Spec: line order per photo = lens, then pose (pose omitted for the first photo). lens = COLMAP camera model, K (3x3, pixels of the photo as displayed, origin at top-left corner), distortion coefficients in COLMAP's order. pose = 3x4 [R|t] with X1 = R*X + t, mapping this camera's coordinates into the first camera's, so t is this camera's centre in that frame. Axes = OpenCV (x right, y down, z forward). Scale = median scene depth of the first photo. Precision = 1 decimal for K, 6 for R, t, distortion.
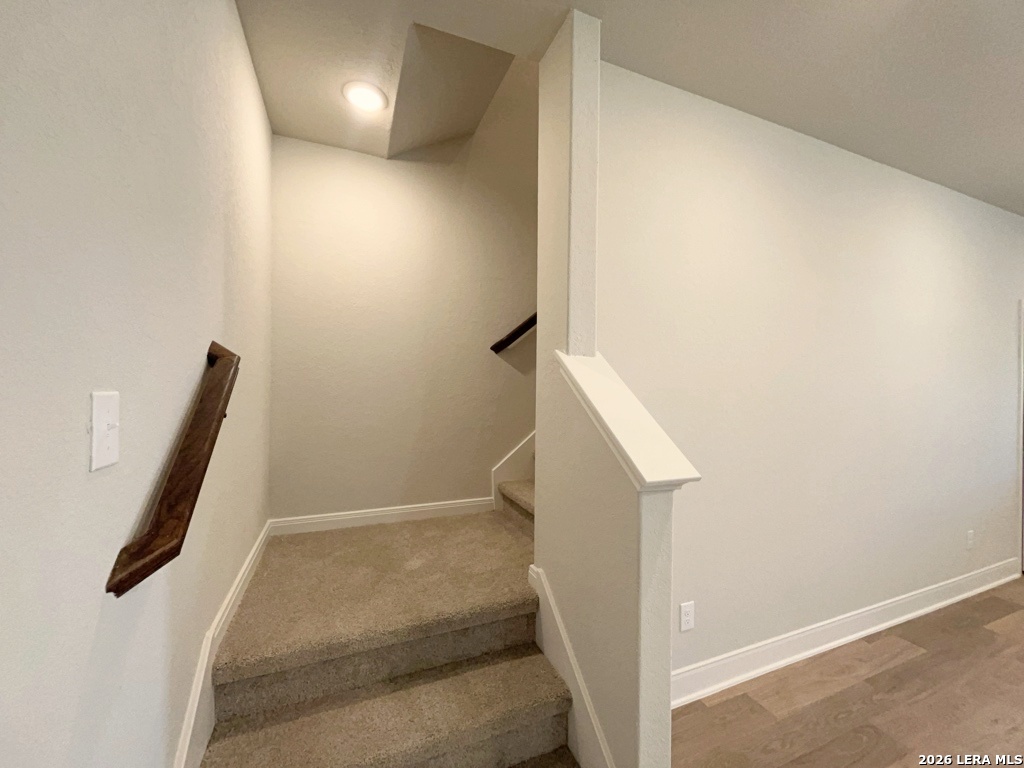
lens RADIAL K [[414.4, 0, 512.0], [0, 414.4, 384.0], [0, 0, 1]] dist [-0.000945, 0.000163]
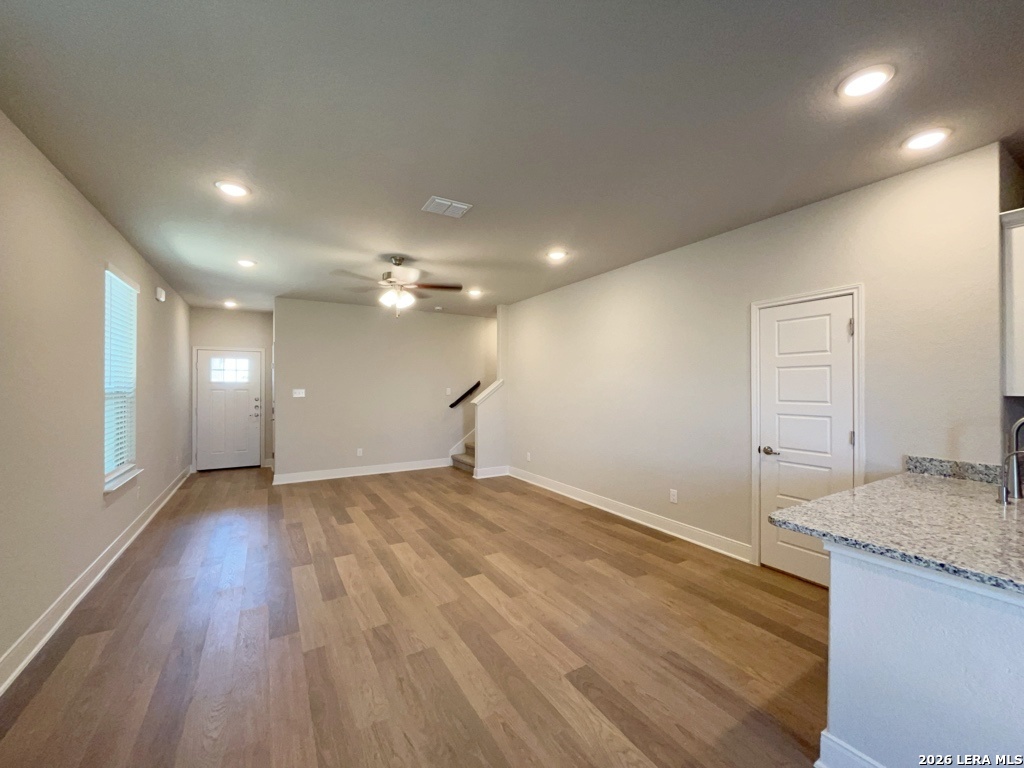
lens RADIAL K [[414.4, 0, 512.0], [0, 414.4, 384.0], [0, 0, 1]] dist [-0.000945, 0.000163]
pose [[0.146408, -0.015831, -0.989098, 4.360309], [0.003509, 0.999874, -0.015484, 0.043799], [0.989218, -0.001204, 0.146445, 0.473285]]
